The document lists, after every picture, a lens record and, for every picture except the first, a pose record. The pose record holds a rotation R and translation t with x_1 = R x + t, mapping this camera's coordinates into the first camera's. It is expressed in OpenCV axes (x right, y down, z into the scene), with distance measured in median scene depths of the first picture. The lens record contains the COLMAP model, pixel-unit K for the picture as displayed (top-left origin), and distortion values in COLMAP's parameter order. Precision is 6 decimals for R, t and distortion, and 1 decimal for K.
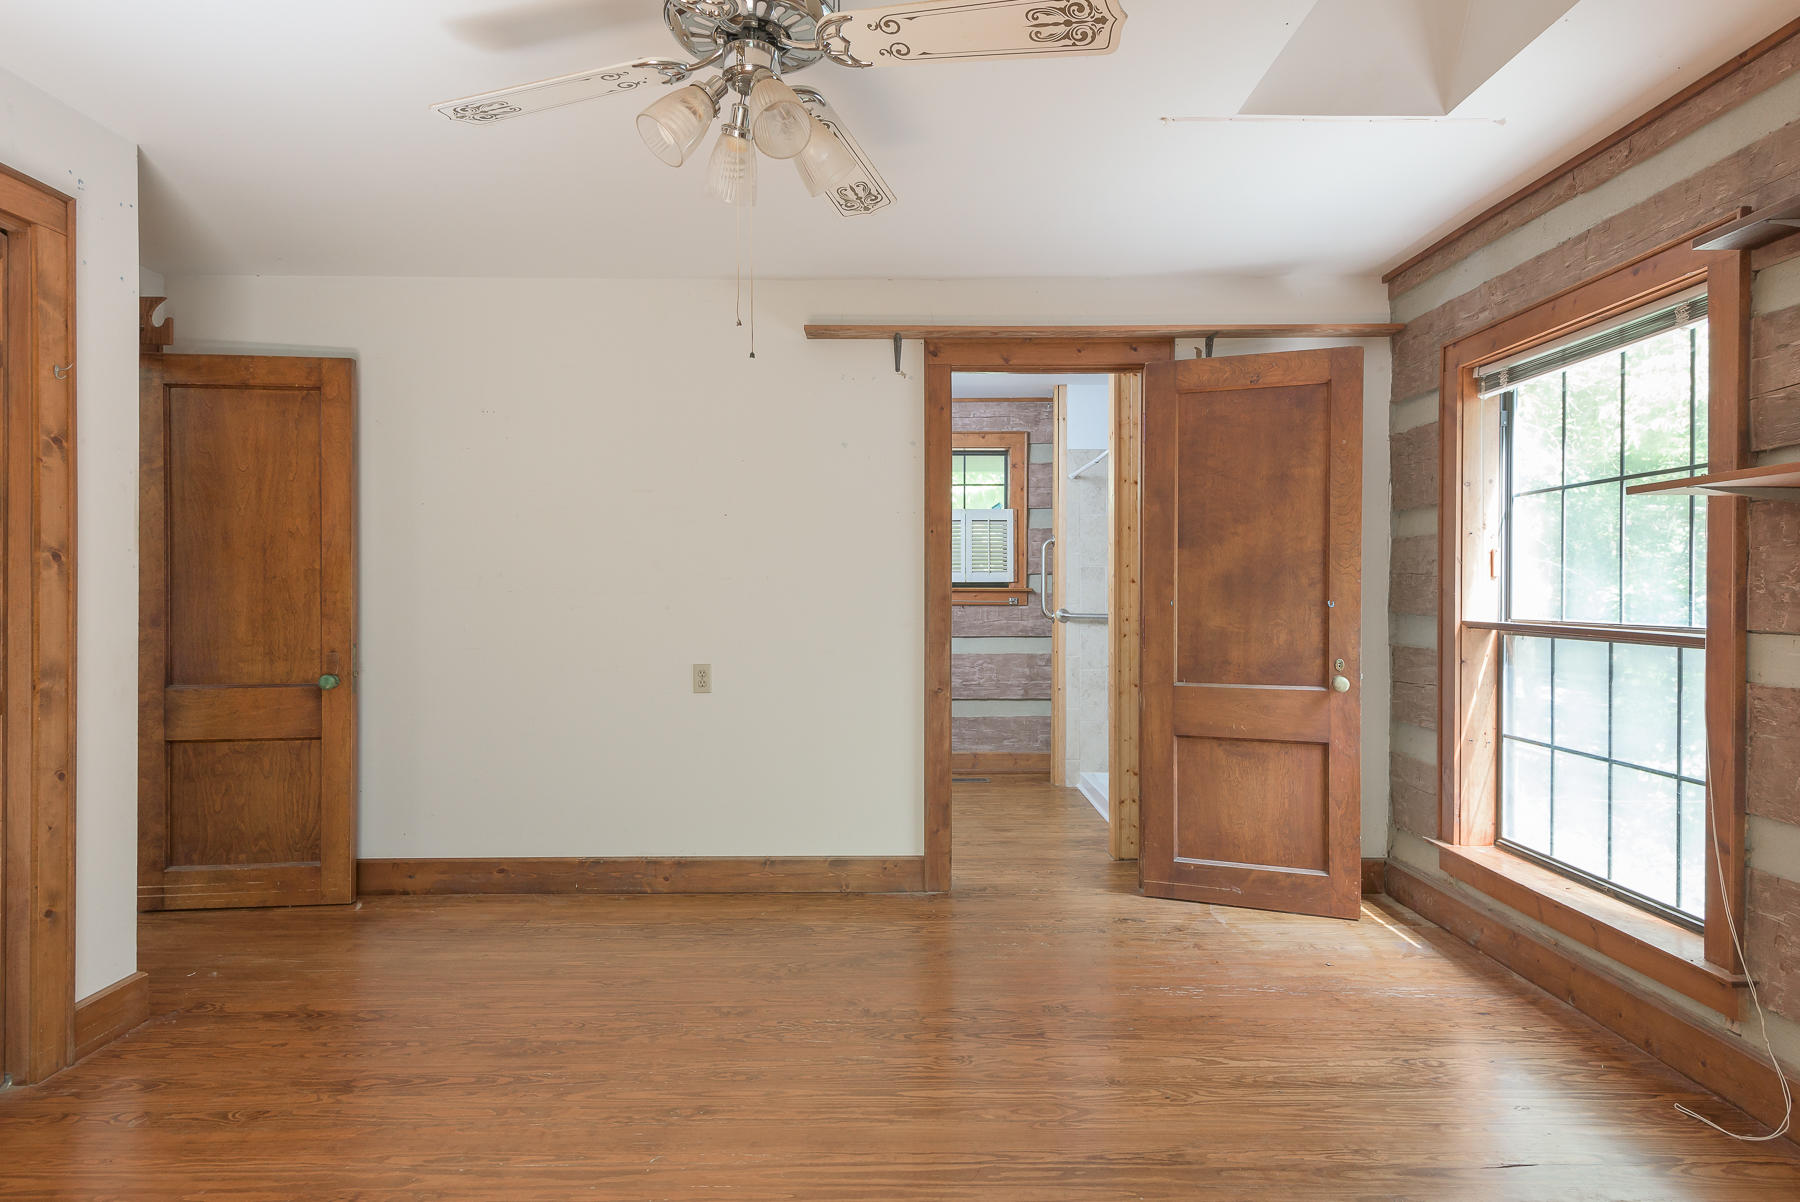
lens RADIAL K [[1000.6, 0, 903.6], [0, 1000.6, 599.6], [0, 0, 1]] dist [0.032702, -0.003371]
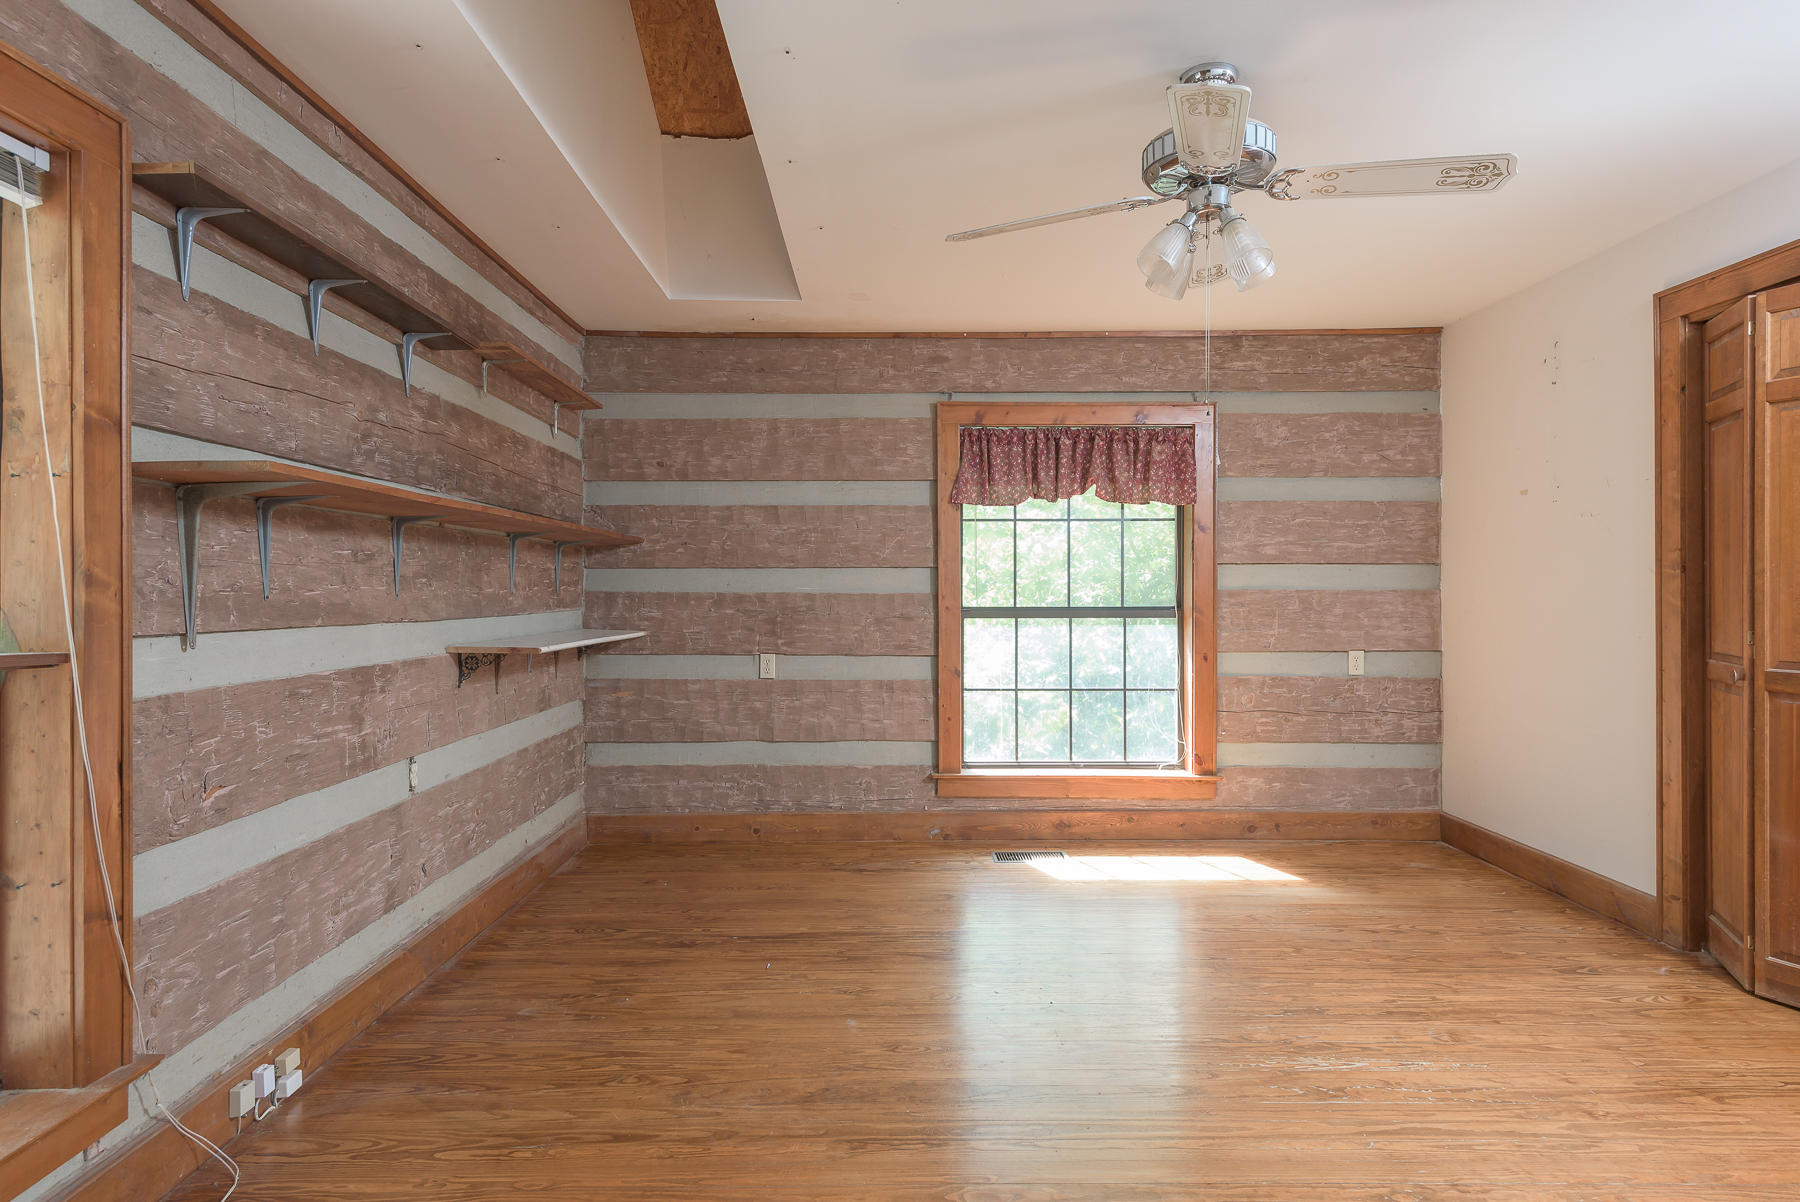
lens RADIAL K [[1000.6, 0, 895.2], [0, 1000.6, 598.8], [0, 0, 1]] dist [0.032702, -0.003371]
pose [[-0.999993, 0.002215, -0.003100, 0.226785], [0.002197, 0.999980, 0.005932, -0.003656], [0.003113, 0.005925, -0.999978, 1.954568]]
